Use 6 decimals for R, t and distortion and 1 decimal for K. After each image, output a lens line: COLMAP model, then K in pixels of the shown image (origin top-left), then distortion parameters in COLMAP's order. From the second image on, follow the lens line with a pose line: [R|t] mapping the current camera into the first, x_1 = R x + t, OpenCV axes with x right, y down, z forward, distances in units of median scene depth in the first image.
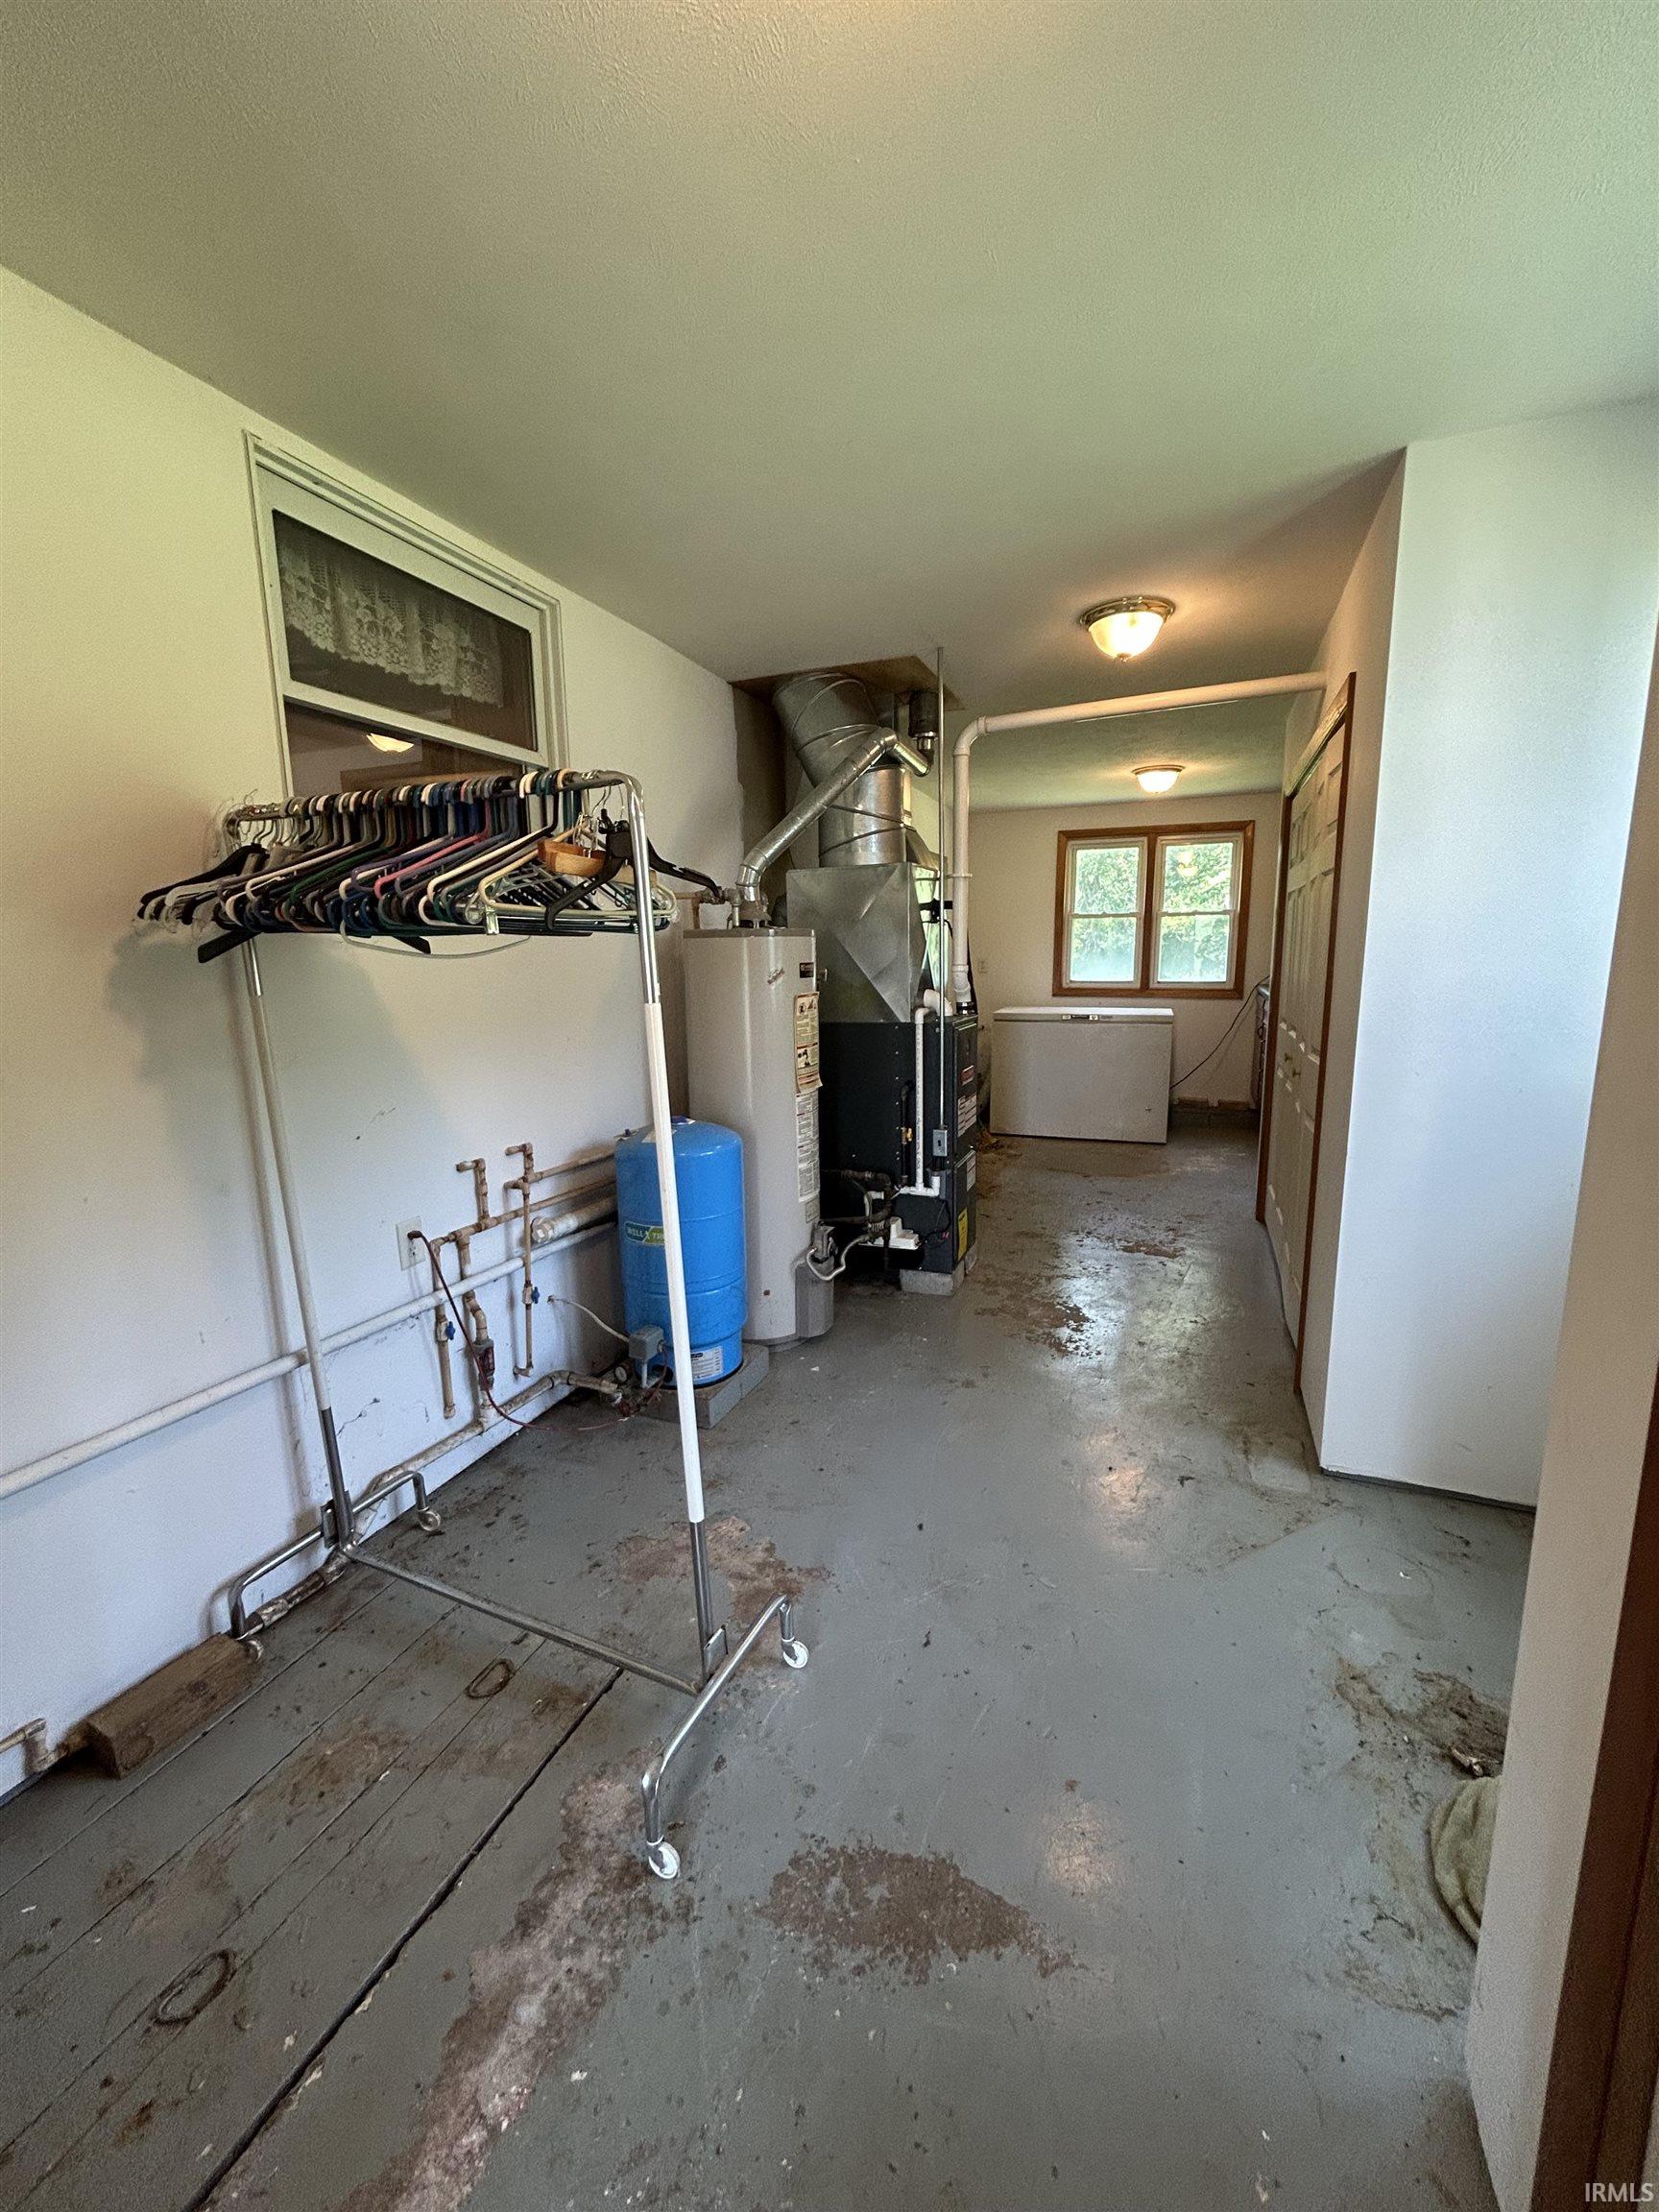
lens RADIAL K [[891.6, 0, 829.5], [0, 891.6, 1106.0], [0, 0, 1]] dist [0.000732, 0.000134]
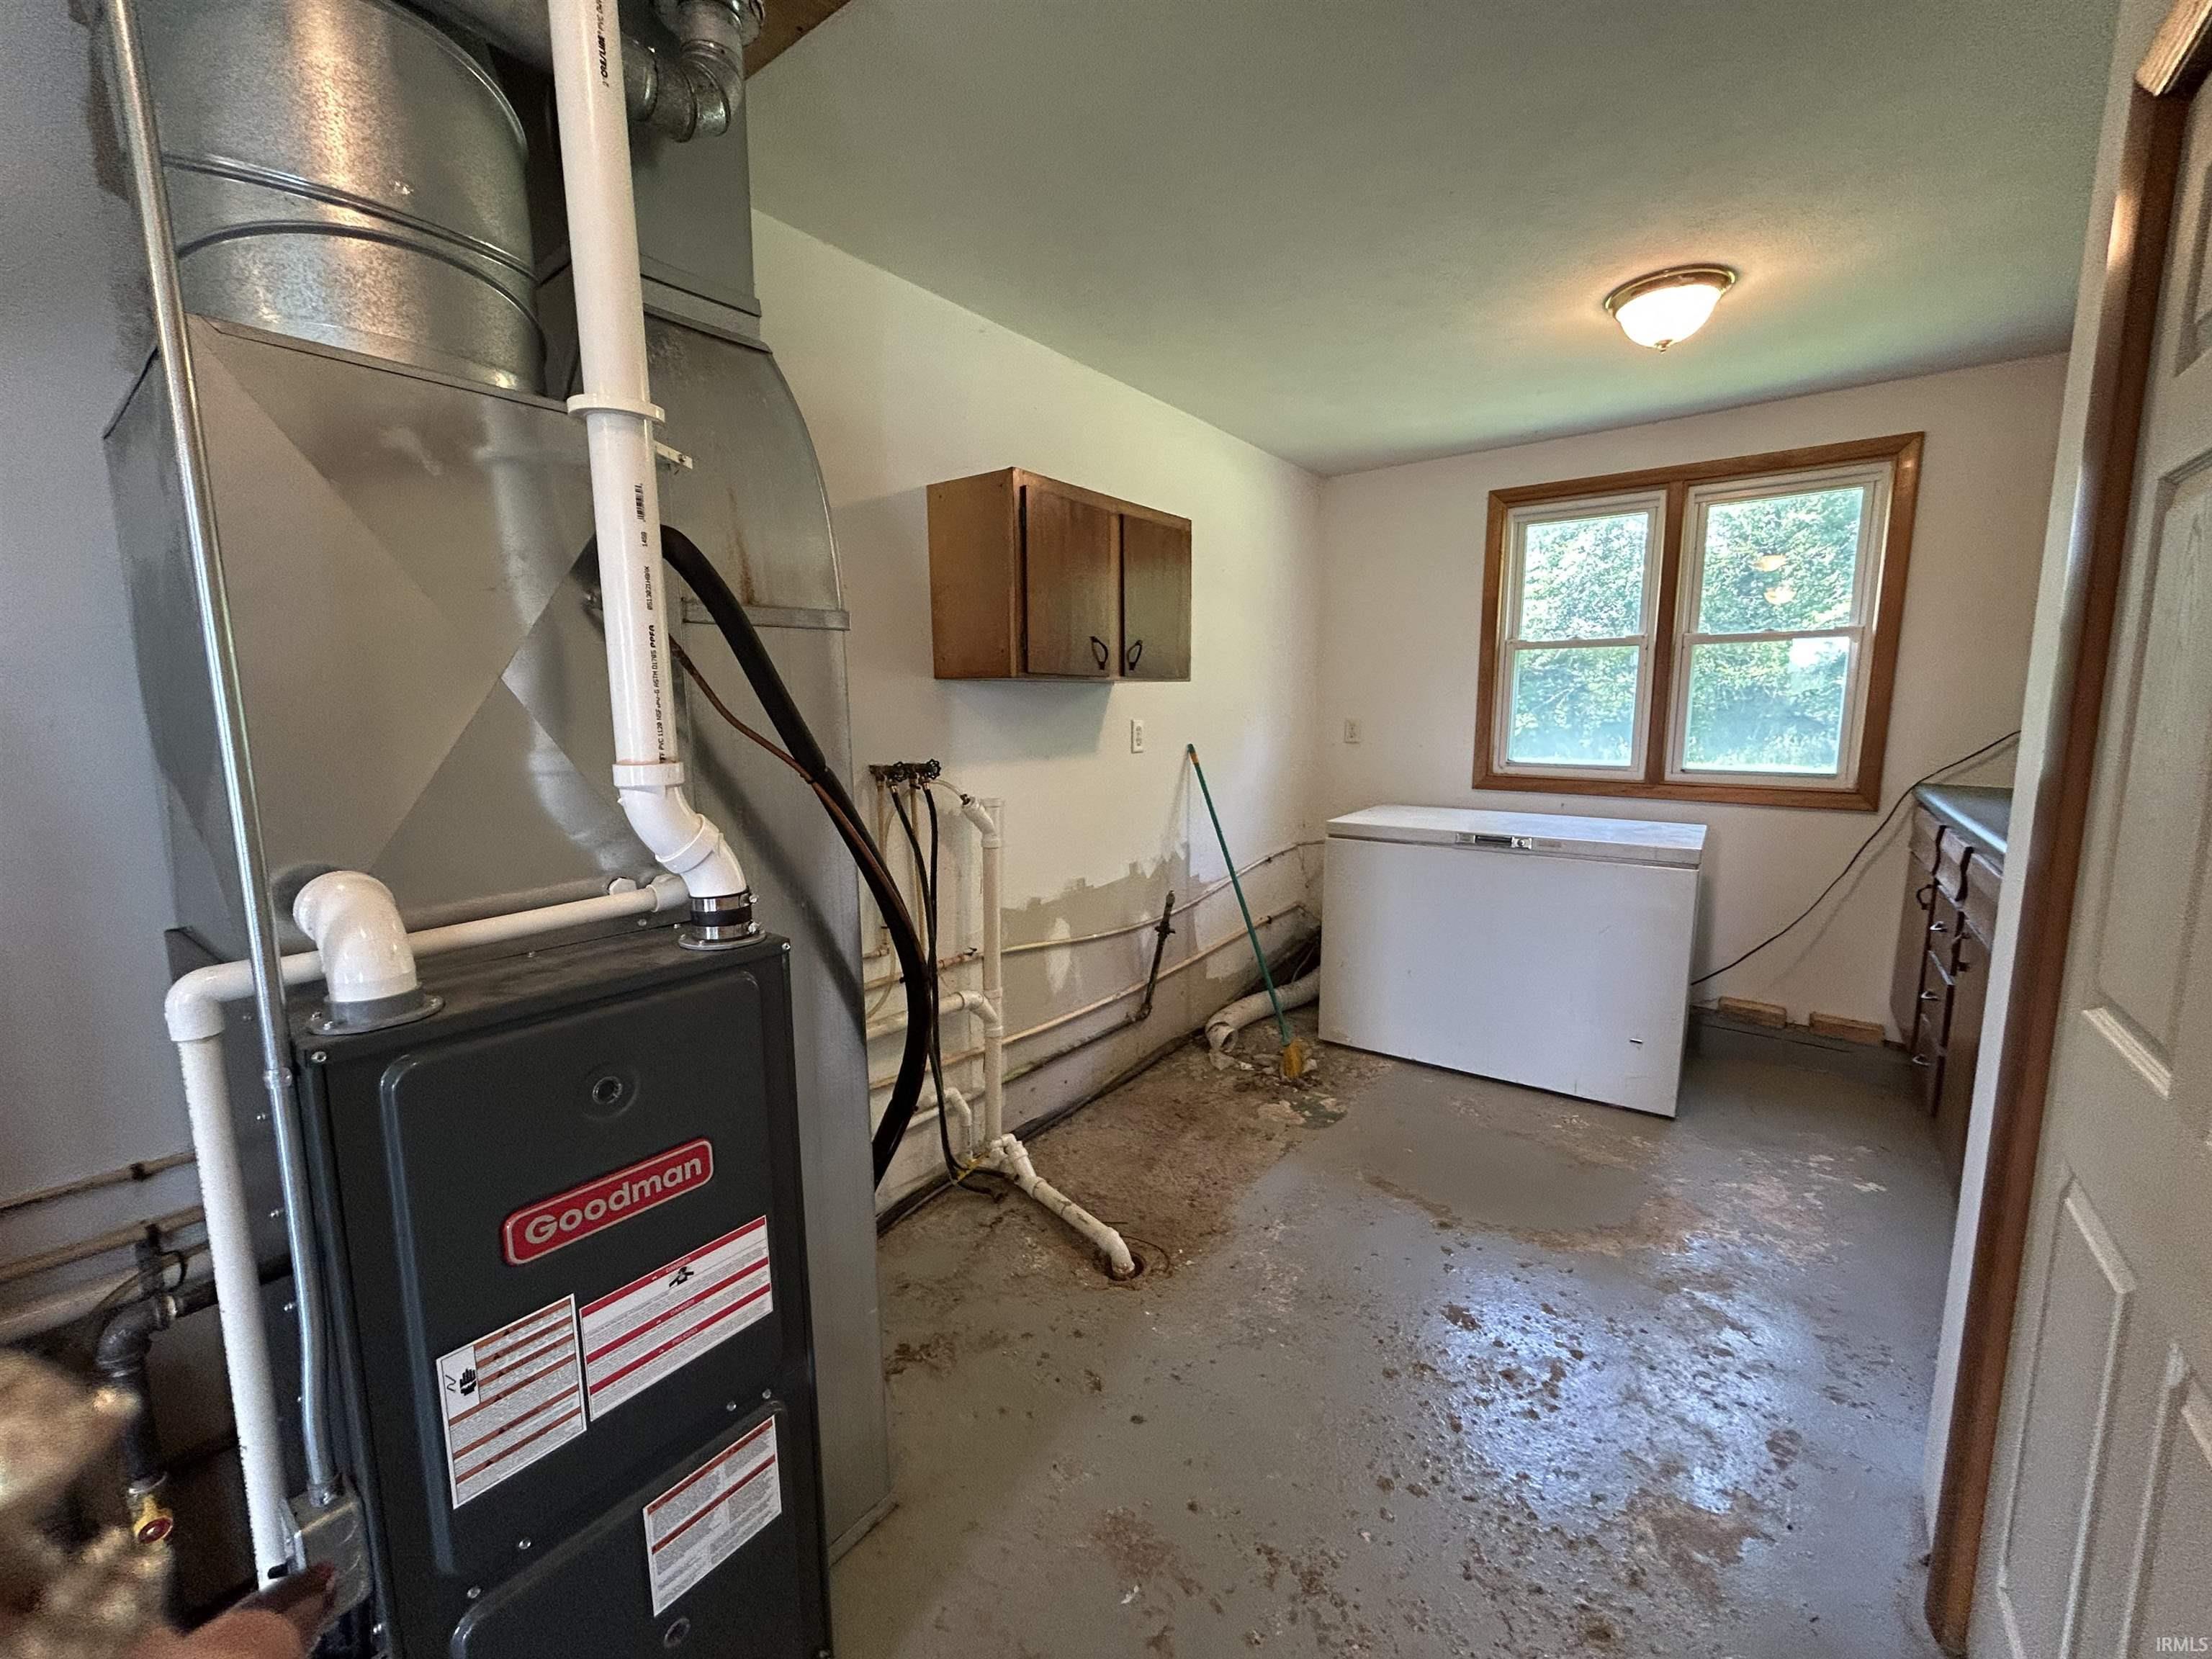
lens RADIAL K [[891.6, 0, 1106.0], [0, 891.6, 829.5], [0, 0, 1]] dist [0.000732, 0.000134]
pose [[0.963400, 0.049406, -0.263474, 0.186235], [-0.057138, 0.998129, -0.021763, -0.075868], [0.261906, 0.036021, 0.964421, 0.420182]]
